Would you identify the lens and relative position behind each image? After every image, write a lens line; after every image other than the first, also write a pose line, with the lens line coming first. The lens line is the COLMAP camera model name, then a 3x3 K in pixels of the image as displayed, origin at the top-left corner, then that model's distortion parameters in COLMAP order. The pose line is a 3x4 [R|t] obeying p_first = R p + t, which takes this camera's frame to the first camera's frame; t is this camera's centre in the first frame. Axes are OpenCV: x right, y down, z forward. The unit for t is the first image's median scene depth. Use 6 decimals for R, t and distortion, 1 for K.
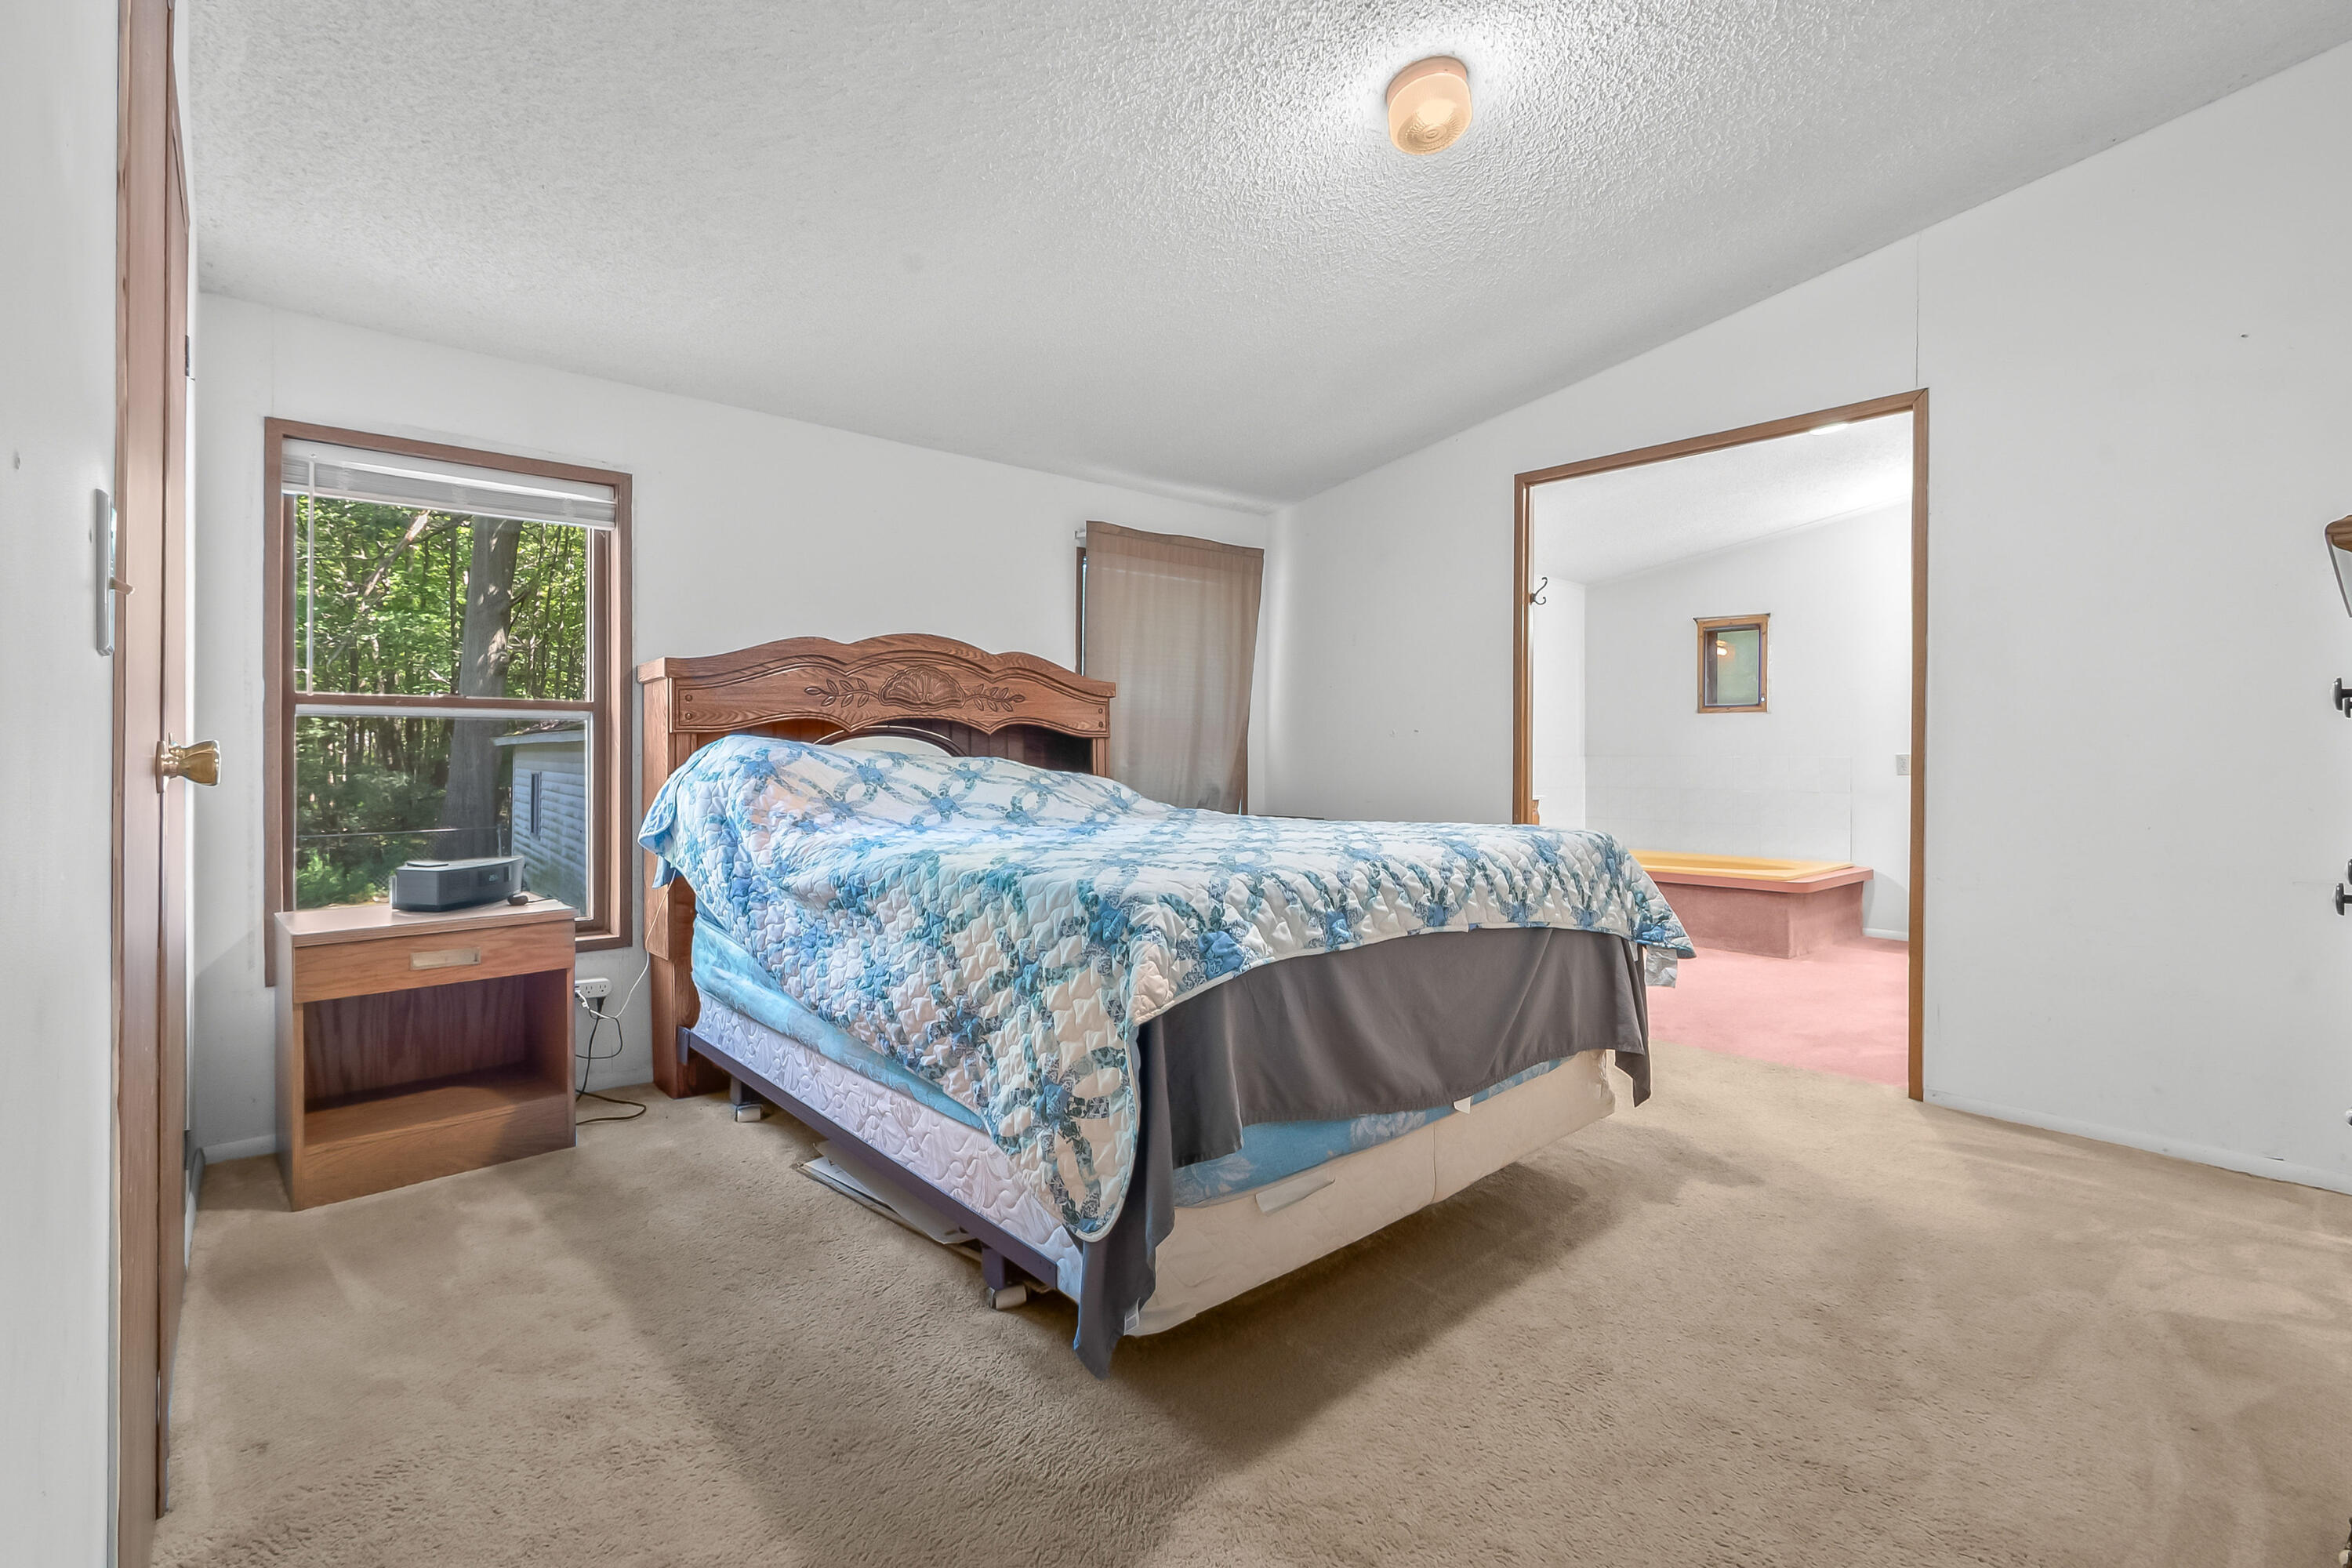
lens RADIAL K [[1066.3, 0, 1127.8], [0, 1066.3, 748.6], [0, 0, 1]] dist [0.000571, -0.004093]
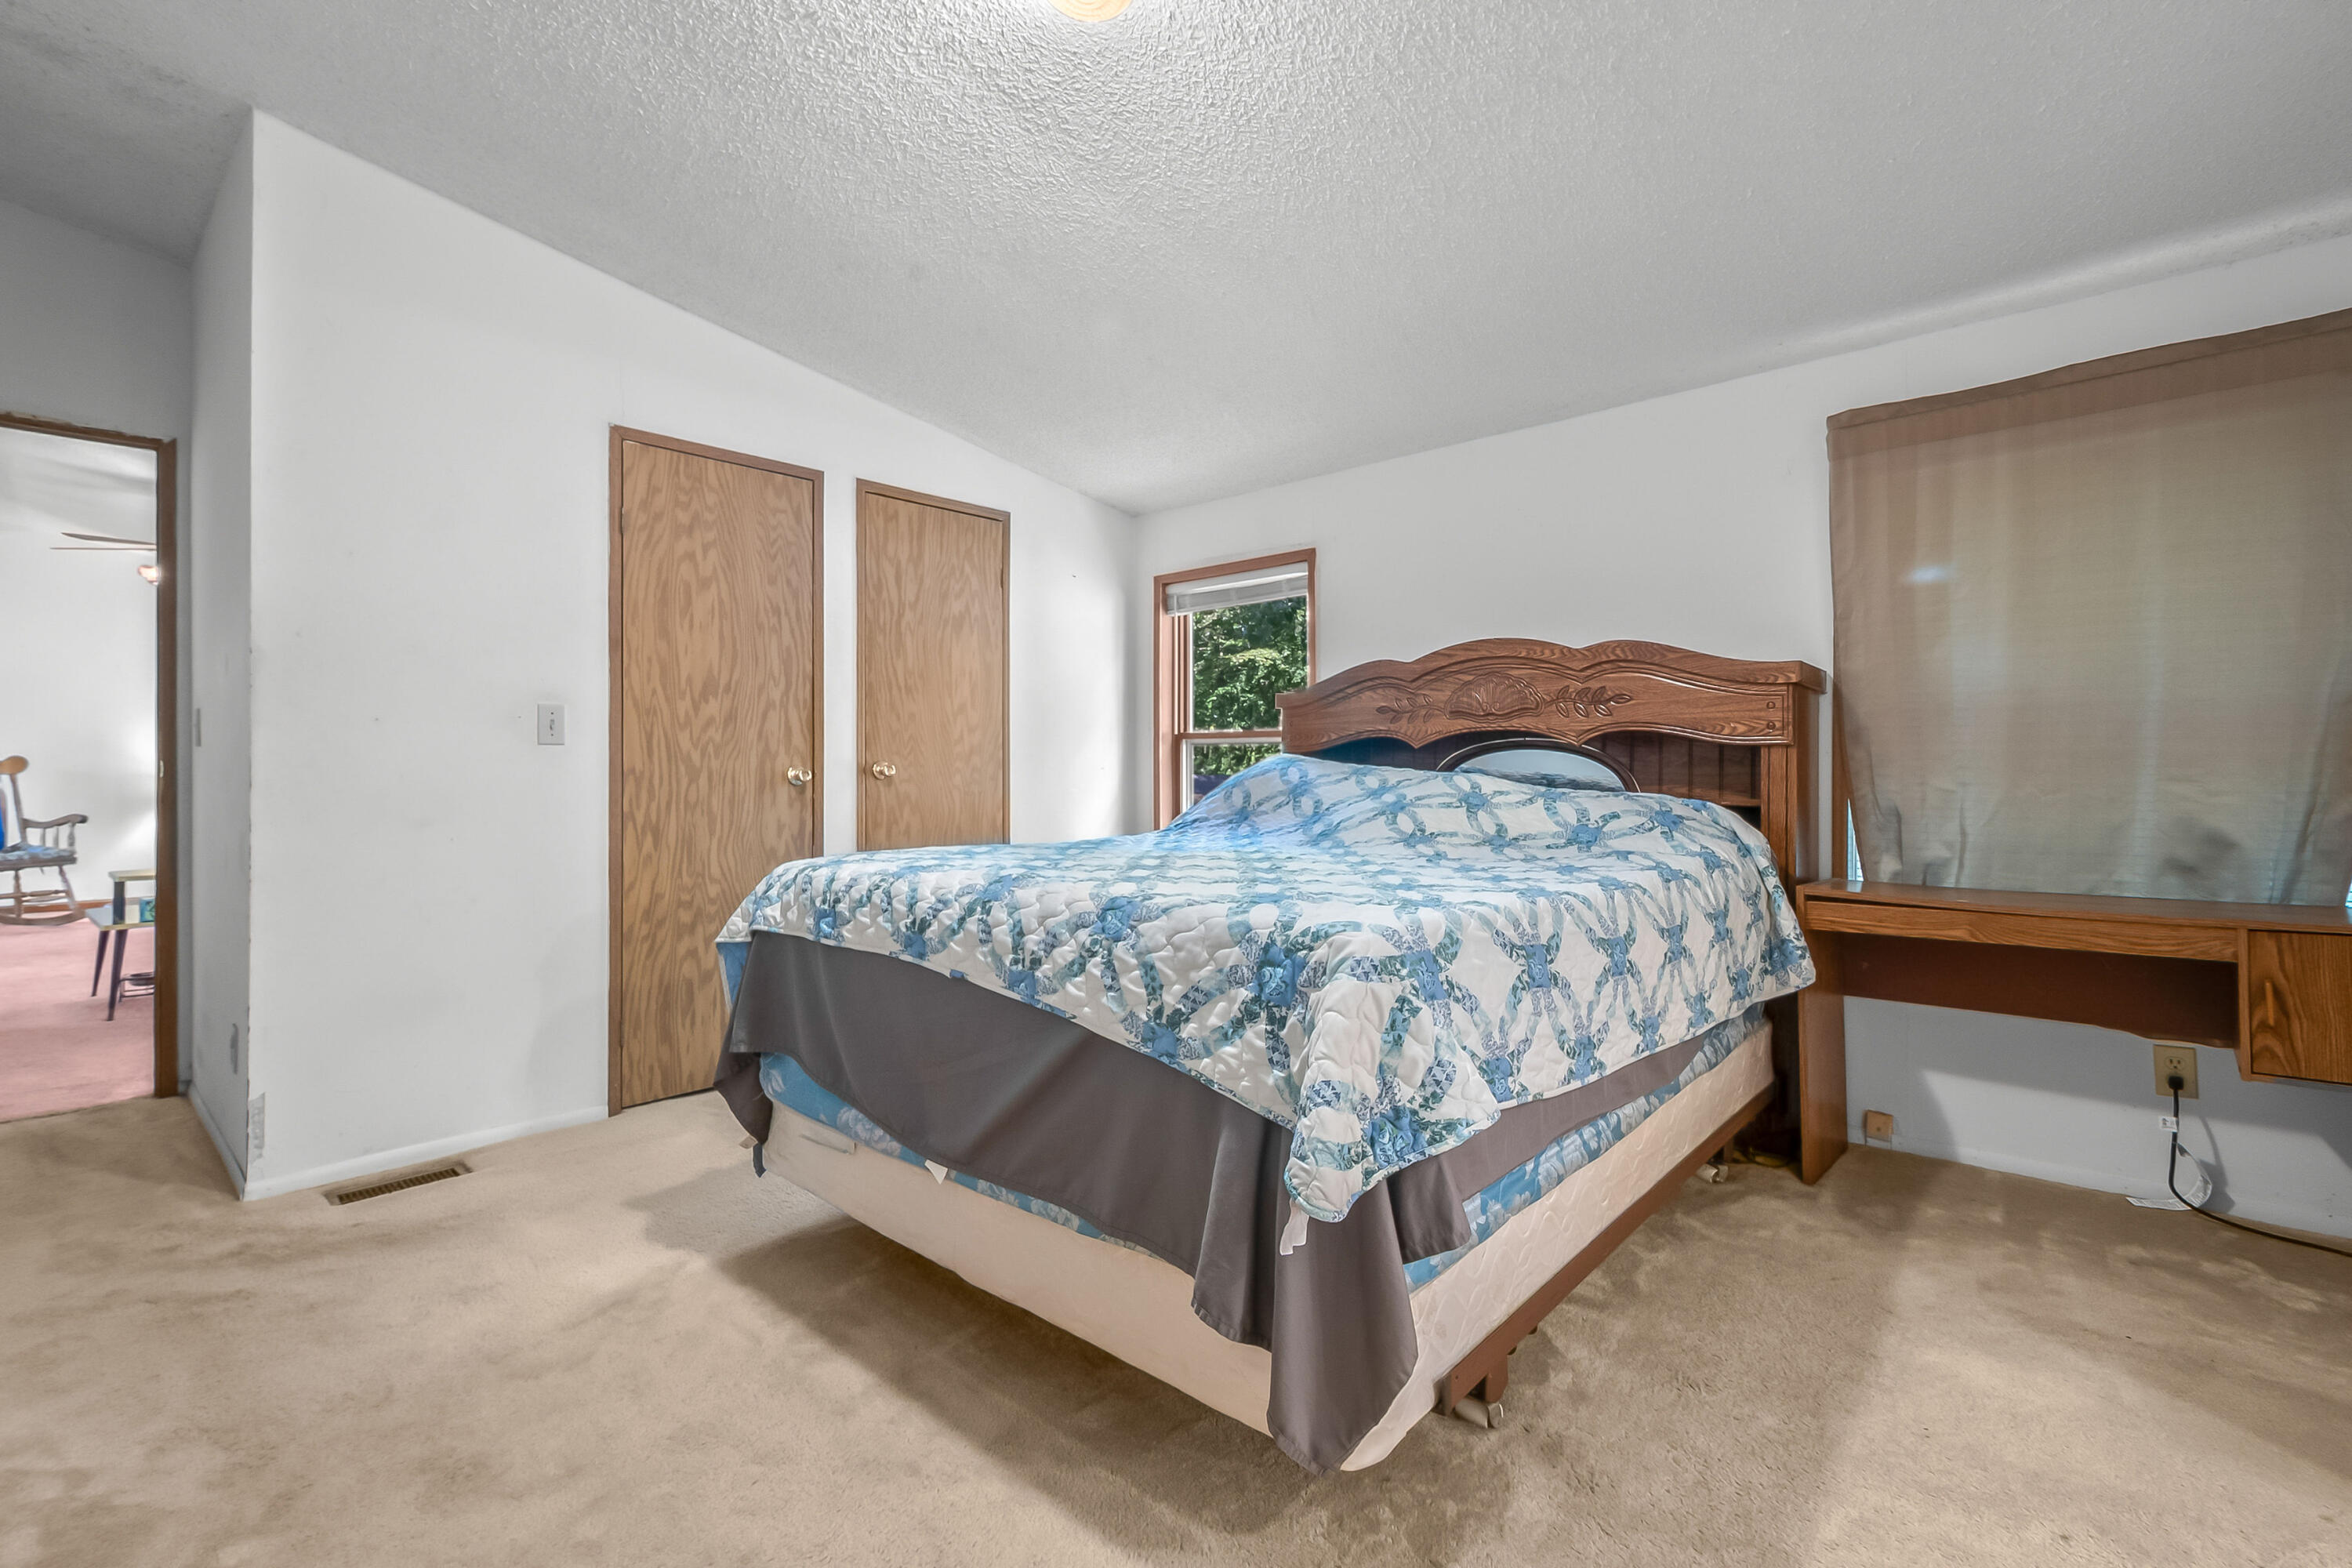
lens RADIAL K [[1066.3, 0, 1186.6], [0, 1066.3, 771.4], [0, 0, 1]] dist [0.000571, -0.004093]
pose [[0.111111, 0.002114, -0.993806, 1.091607], [0.007976, 0.999964, 0.003019, 0.003266], [0.993776, -0.008262, 0.111090, 0.999437]]
